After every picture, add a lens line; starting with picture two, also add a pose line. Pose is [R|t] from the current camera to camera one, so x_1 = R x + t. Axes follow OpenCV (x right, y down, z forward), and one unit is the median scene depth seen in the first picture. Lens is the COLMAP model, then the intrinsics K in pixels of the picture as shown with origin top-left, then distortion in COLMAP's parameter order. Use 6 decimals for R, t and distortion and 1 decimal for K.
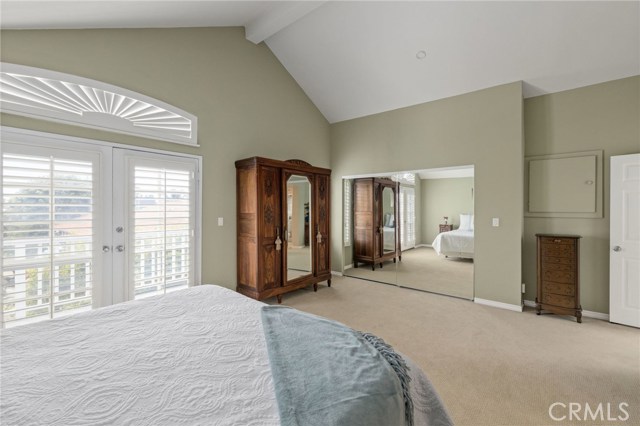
lens RADIAL K [[279.1, 0, 321.2], [0, 279.1, 207.2], [0, 0, 1]] dist [0.002568, 0.000319]
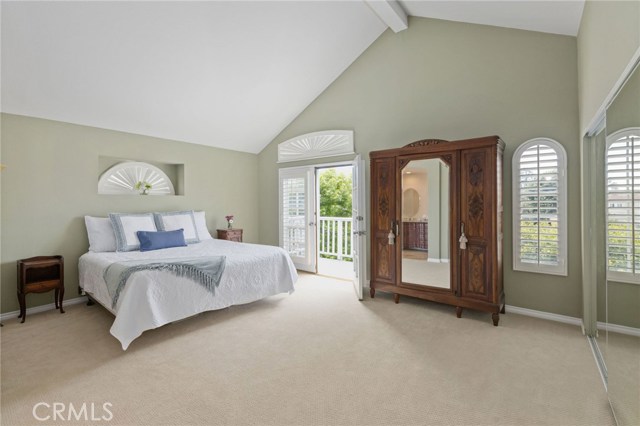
lens RADIAL K [[293.4, 0, 321.5], [0, 293.4, 210.3], [0, 0, 1]] dist [0.010316, -0.000016]
pose [[0.040556, 0.003664, -0.999171, 0.815068], [-0.012274, 0.999920, 0.003168, 0.037653], [0.999102, 0.012135, 0.040597, 0.716789]]
